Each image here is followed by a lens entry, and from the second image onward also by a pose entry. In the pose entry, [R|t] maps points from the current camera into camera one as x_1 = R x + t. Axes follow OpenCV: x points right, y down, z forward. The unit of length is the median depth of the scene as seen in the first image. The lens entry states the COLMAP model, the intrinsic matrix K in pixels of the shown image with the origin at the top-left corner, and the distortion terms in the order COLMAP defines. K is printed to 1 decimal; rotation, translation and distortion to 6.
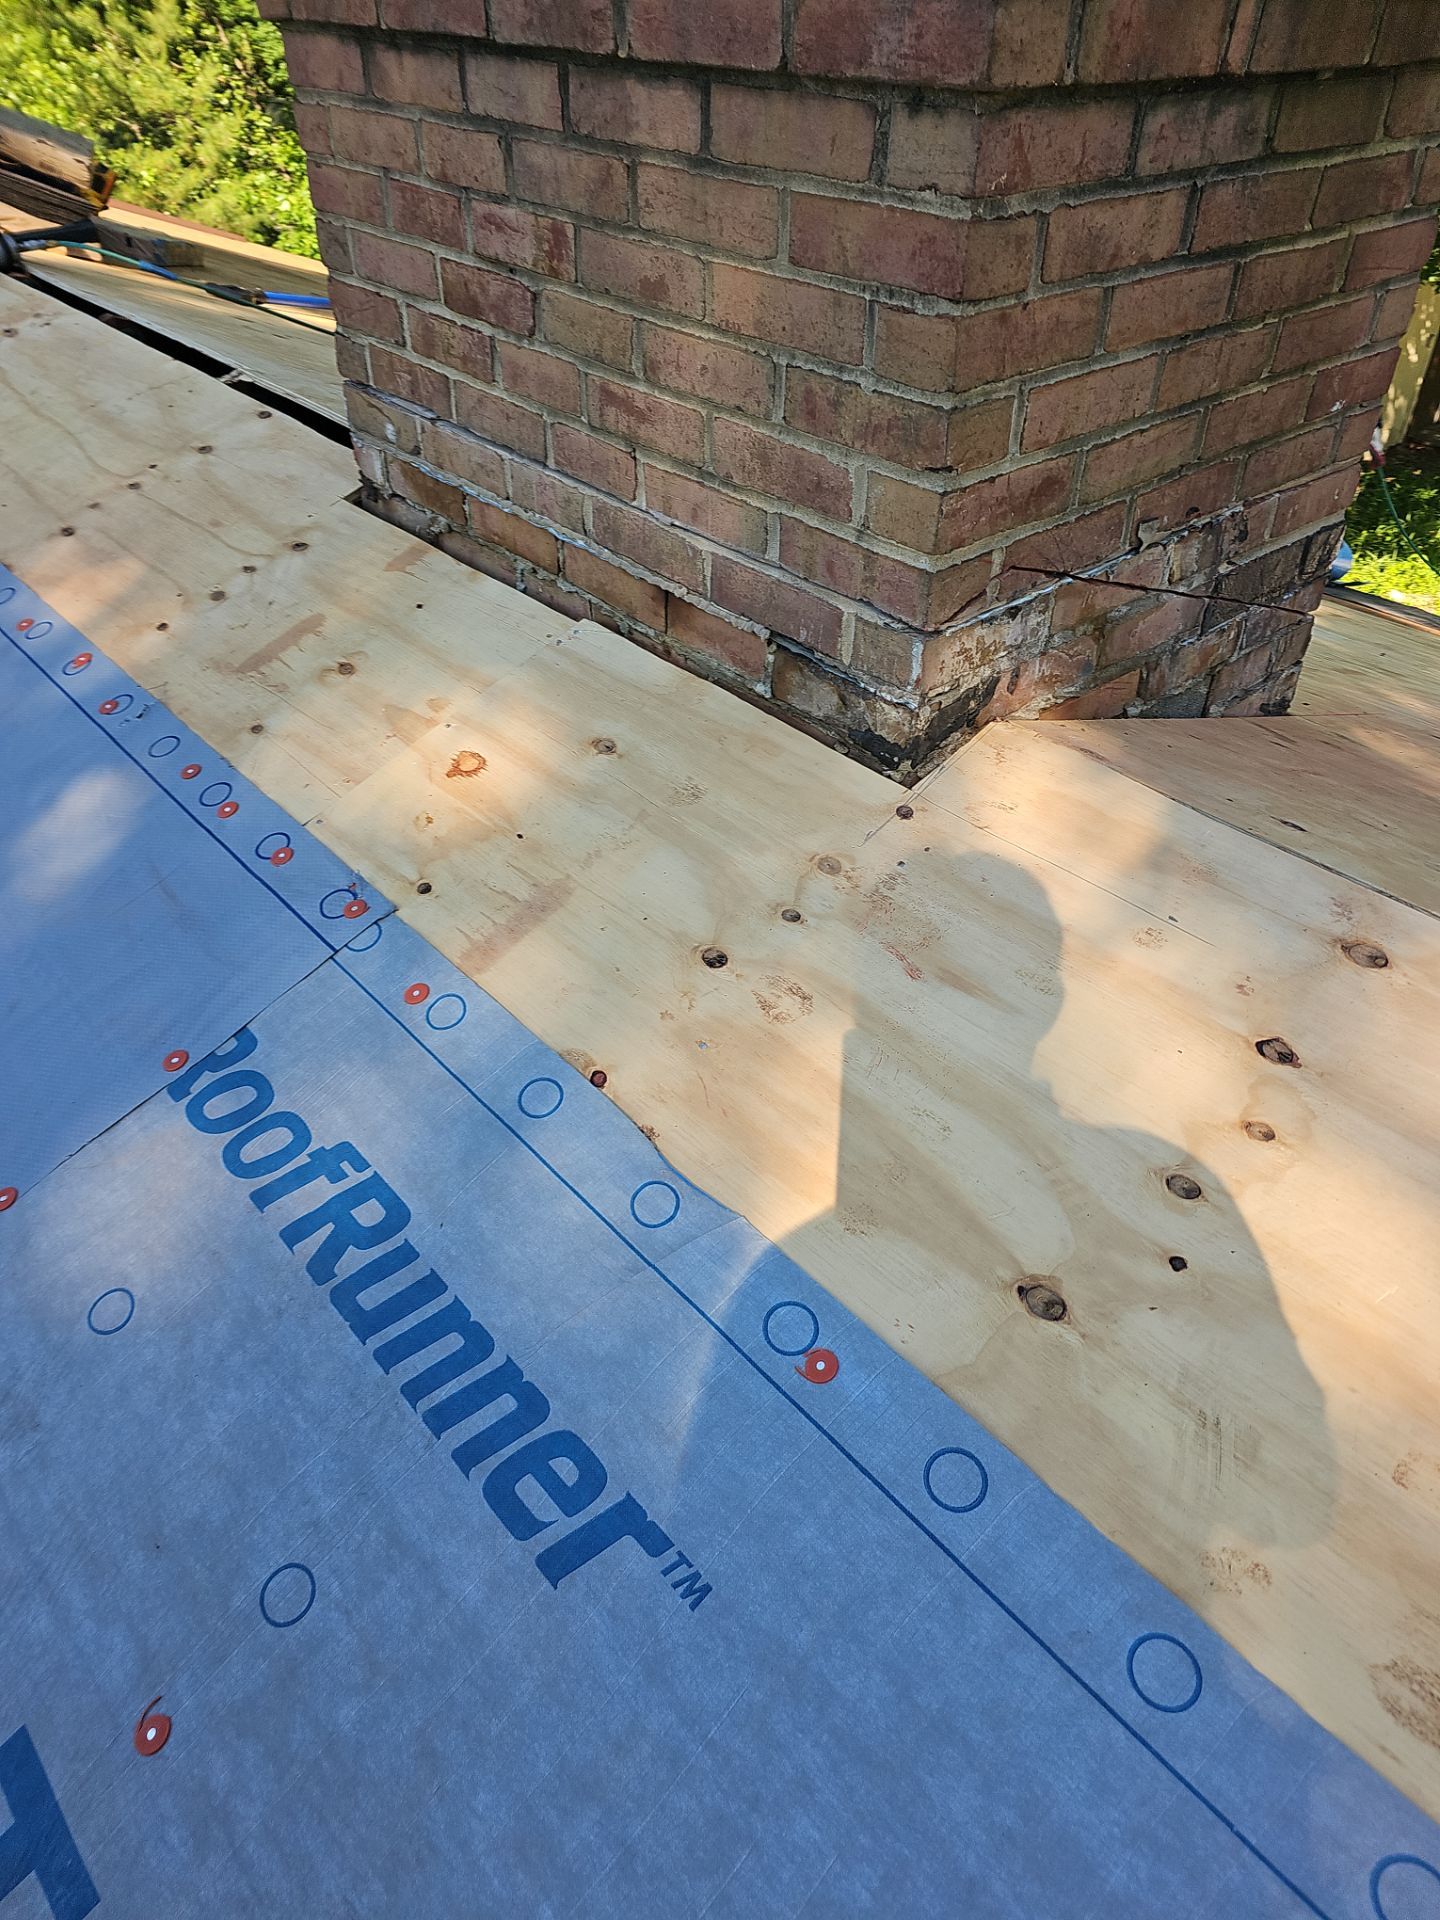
lens RADIAL K [[1267.6, 0, 764.2], [0, 1267.6, 973.4], [0, 0, 1]] dist [0.043917, -0.038618]
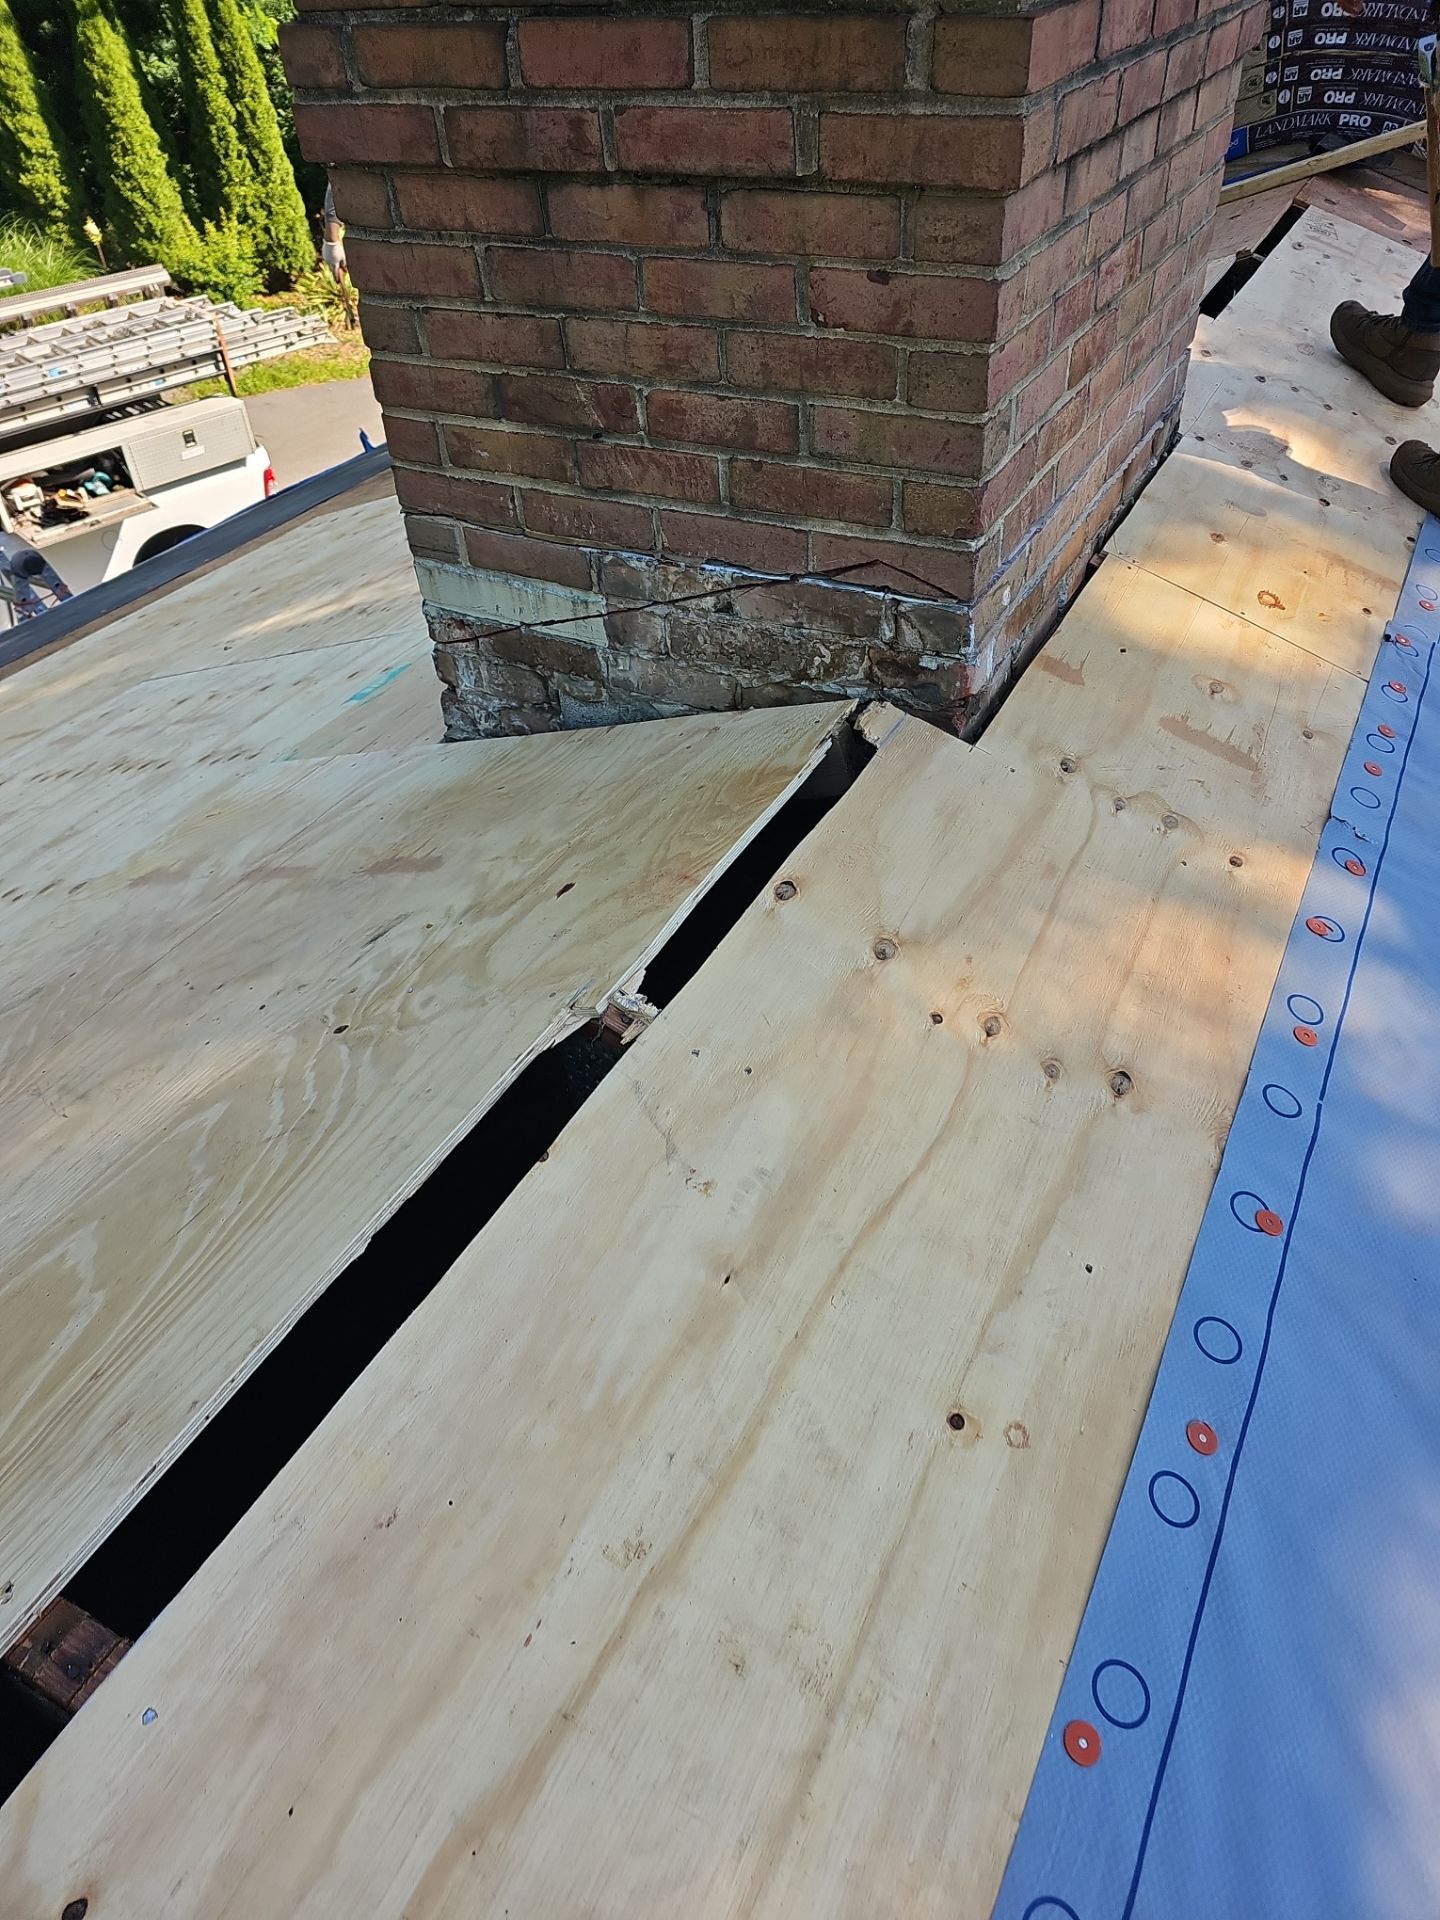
lens RADIAL K [[1267.6, 0, 733.9], [0, 1267.6, 953.5], [0, 0, 1]] dist [0.043917, -0.038618]
pose [[-0.341179, -0.607116, 0.717640, -1.411122], [0.619401, 0.429062, 0.657456, -1.416477], [-0.707064, 0.668817, 0.229661, 1.532417]]
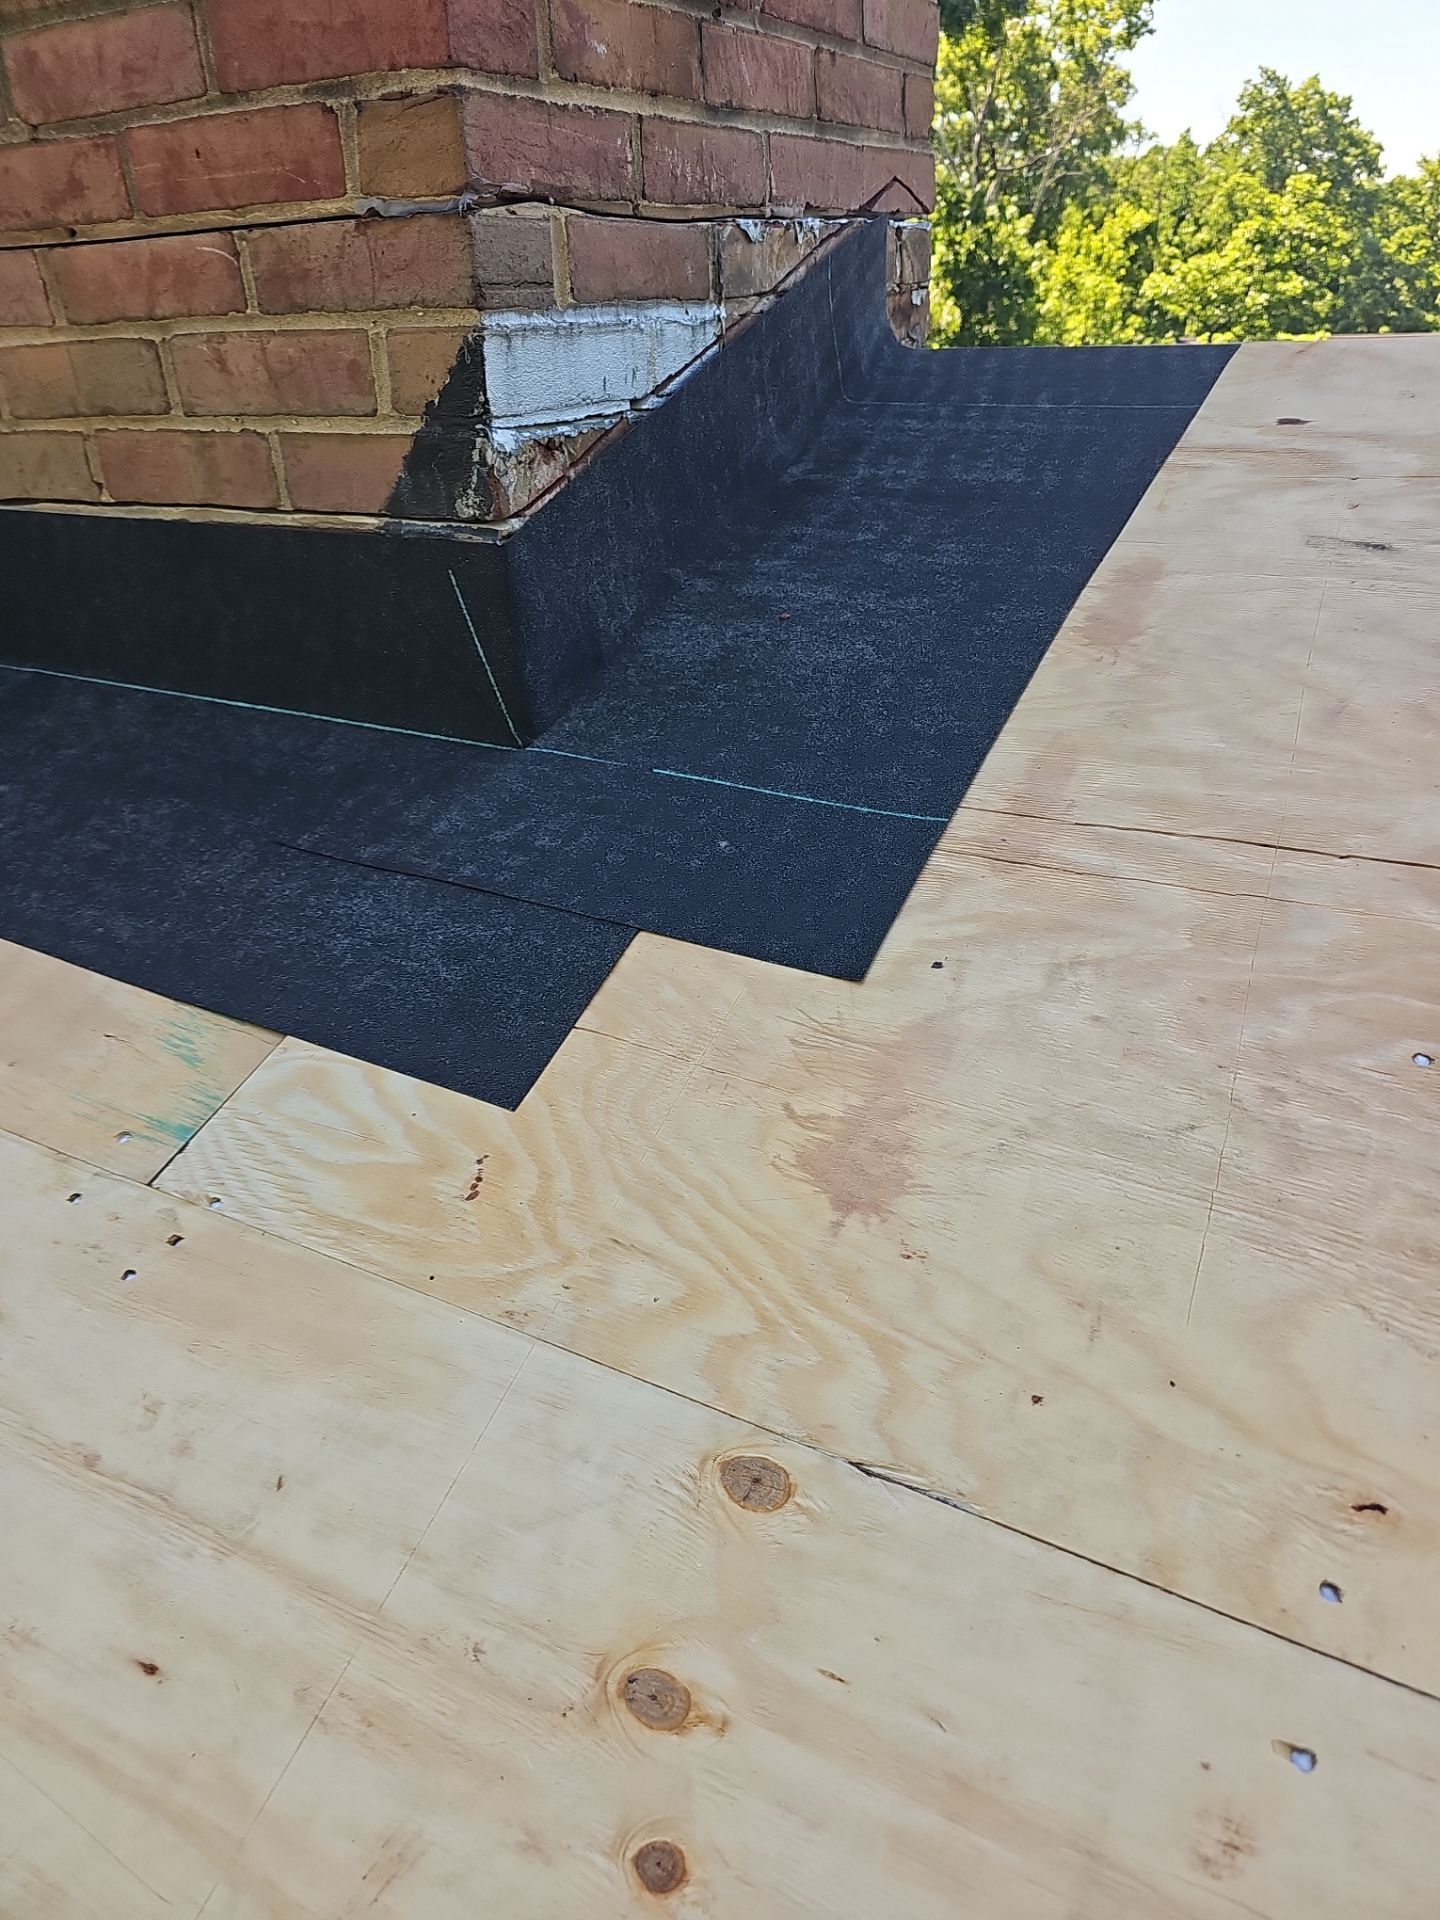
lens RADIAL K [[1291.9, 0, 743.8], [0, 1291.9, 928.2], [0, 0, 1]] dist [0.032226, -0.028674]
pose [[-0.943873, 0.159465, -0.289265, 0.120352], [-0.192869, 0.444873, 0.874580, -1.371126], [0.268151, 0.881283, -0.389148, 2.401319]]
